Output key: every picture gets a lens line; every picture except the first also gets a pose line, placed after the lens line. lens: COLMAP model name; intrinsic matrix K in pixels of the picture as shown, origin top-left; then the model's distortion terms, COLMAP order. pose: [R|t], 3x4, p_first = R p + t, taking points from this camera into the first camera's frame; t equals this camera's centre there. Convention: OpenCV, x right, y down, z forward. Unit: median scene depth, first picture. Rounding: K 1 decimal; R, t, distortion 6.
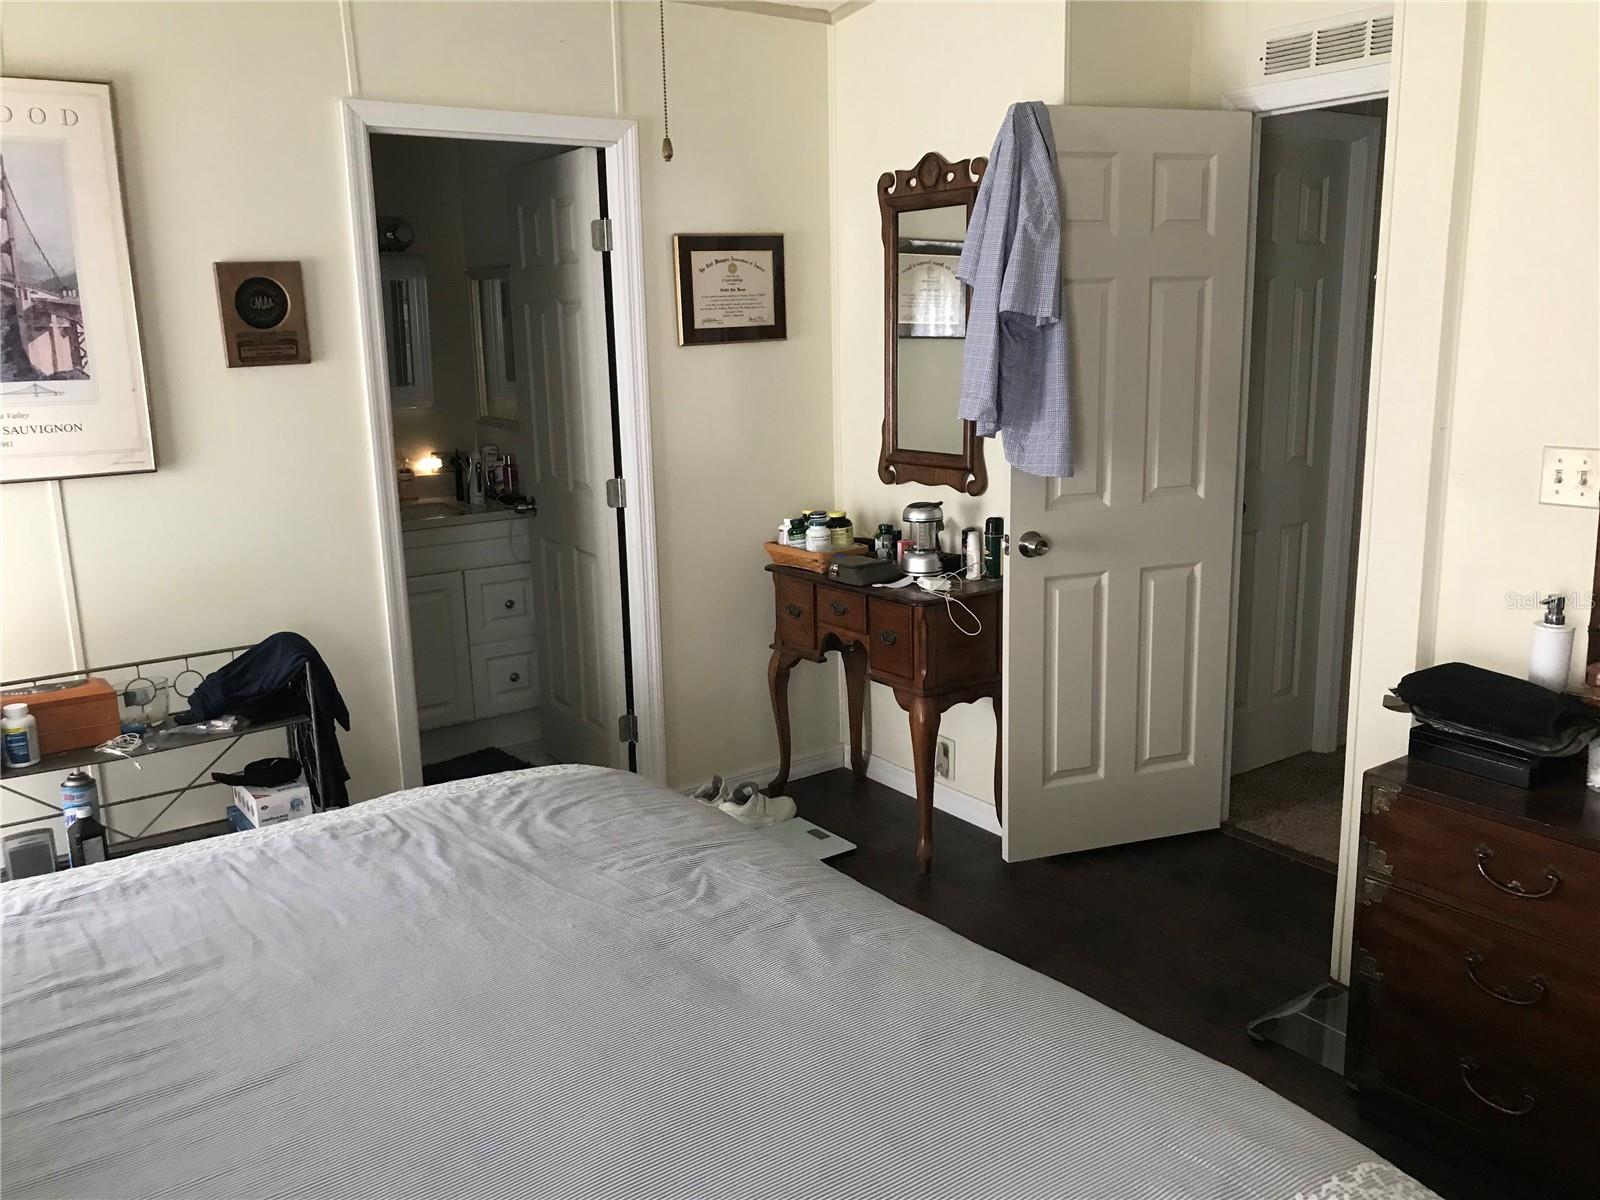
lens RADIAL K [[1294.7, 0, 807.6], [0, 1294.7, 595.9], [0, 0, 1]] dist [-0.010785, 0.007511]
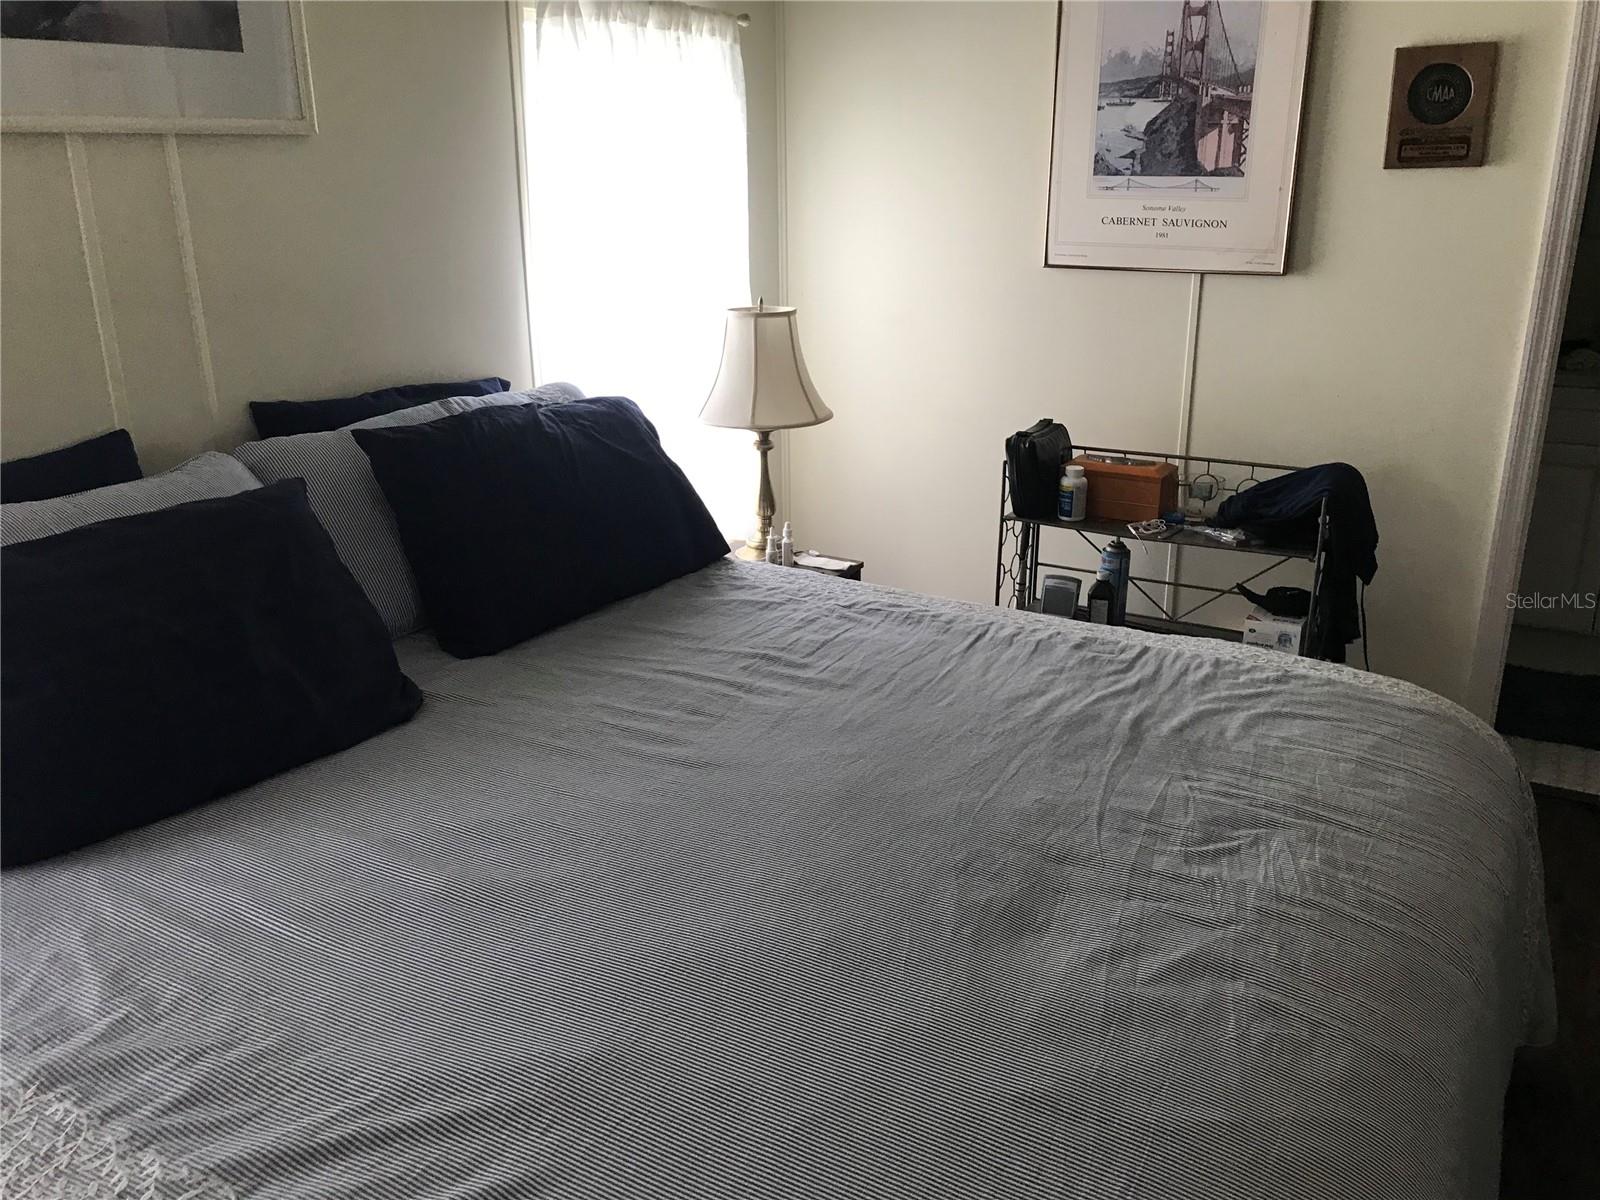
lens RADIAL K [[1294.7, 0, 807.6], [0, 1294.7, 595.9], [0, 0, 1]] dist [-0.010785, 0.007511]
pose [[0.391791, 0.305689, -0.867787, 0.301928], [-0.186220, 0.950017, 0.250580, -0.046100], [0.901012, 0.063424, 0.429133, 0.280681]]
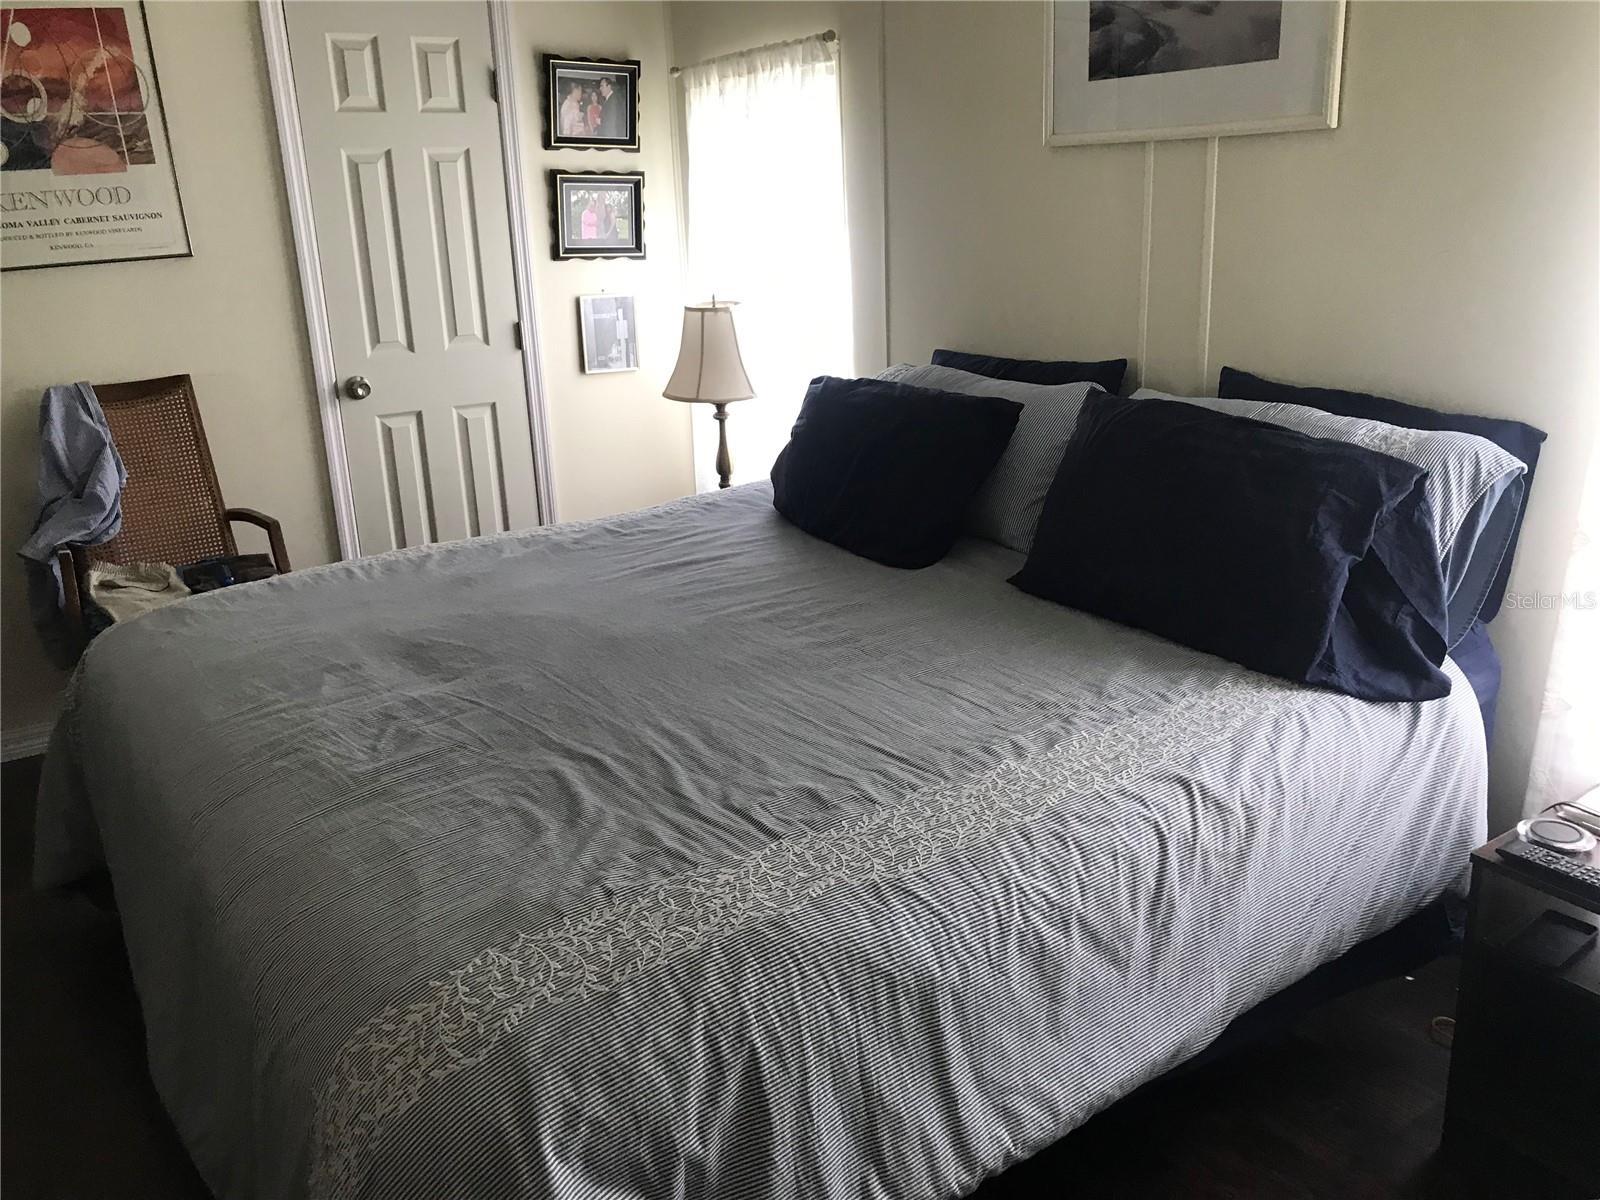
lens RADIAL K [[1294.7, 0, 807.6], [0, 1294.7, 595.9], [0, 0, 1]] dist [-0.010785, 0.007511]
pose [[-0.998520, 0.046664, 0.027919, -0.287618], [0.054359, 0.870137, 0.489803, -0.223420], [-0.001437, 0.490595, -0.871386, 1.199182]]
